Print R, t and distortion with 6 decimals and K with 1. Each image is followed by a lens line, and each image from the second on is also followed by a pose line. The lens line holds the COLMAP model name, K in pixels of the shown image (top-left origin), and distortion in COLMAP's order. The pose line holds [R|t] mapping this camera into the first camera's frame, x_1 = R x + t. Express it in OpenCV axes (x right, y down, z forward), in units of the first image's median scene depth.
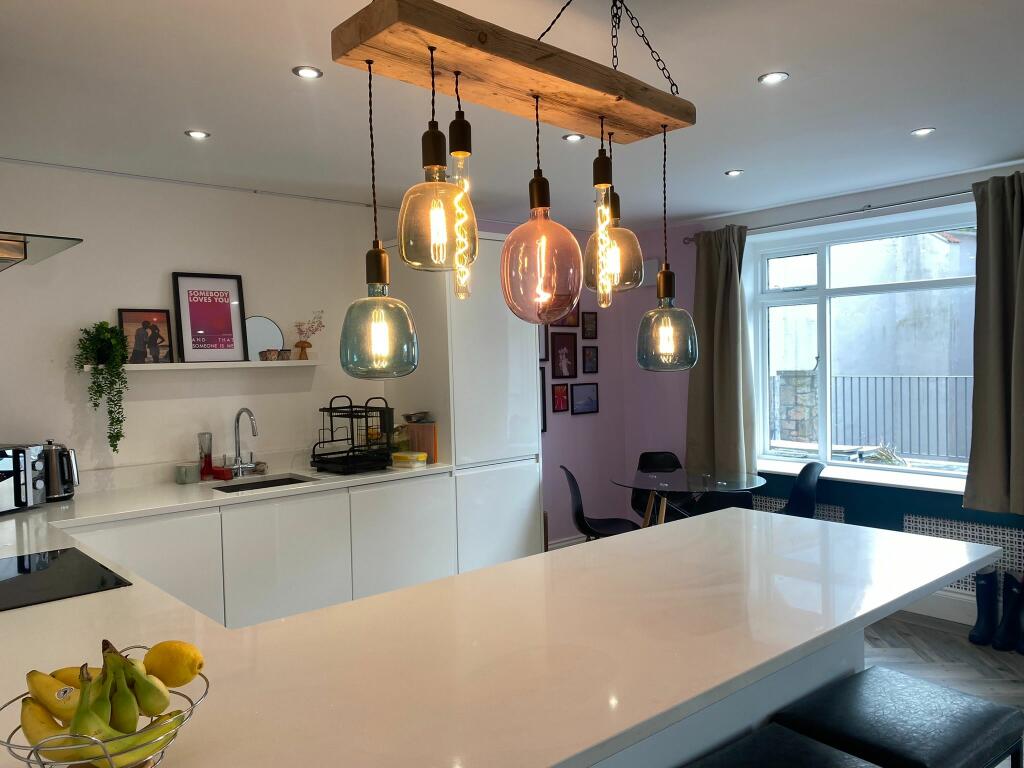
lens RADIAL K [[771.3, 0, 516.0], [0, 771.3, 388.5], [0, 0, 1]] dist [0.053627, -0.043631]
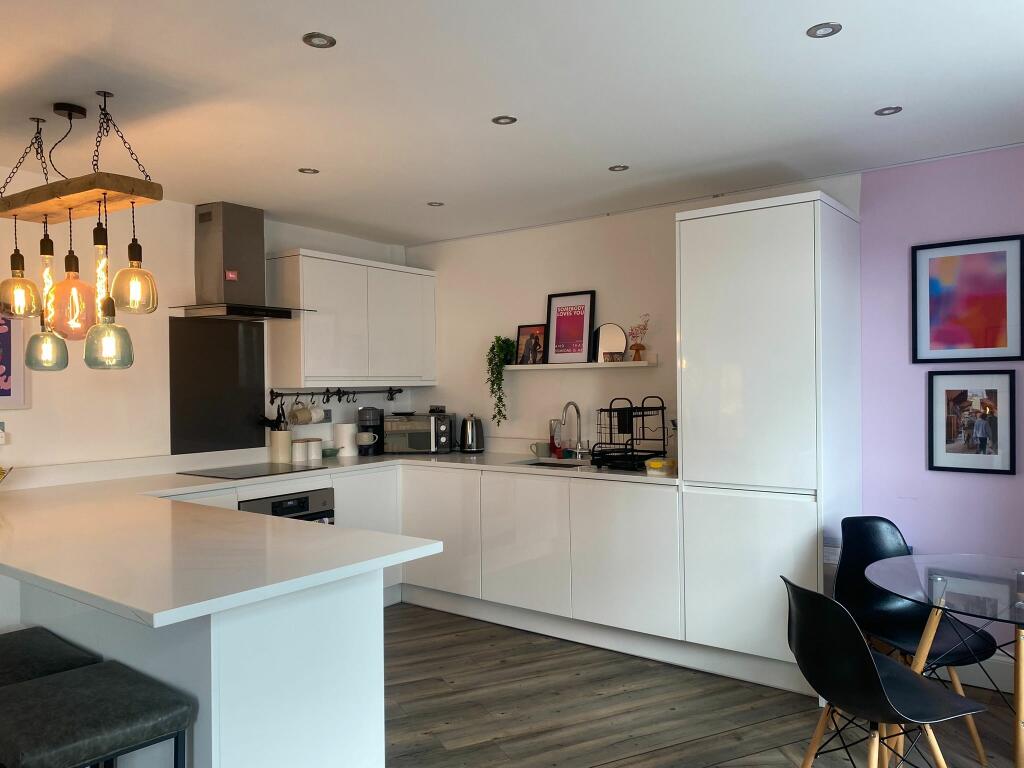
lens RADIAL K [[771.3, 0, 515.7], [0, 771.3, 381.7], [0, 0, 1]] dist [0.053627, -0.043631]
pose [[0.183545, 0.020794, -0.982791, 0.817764], [-0.031108, 0.999398, 0.015336, -0.021413], [0.982519, 0.027758, 0.184082, 0.702317]]
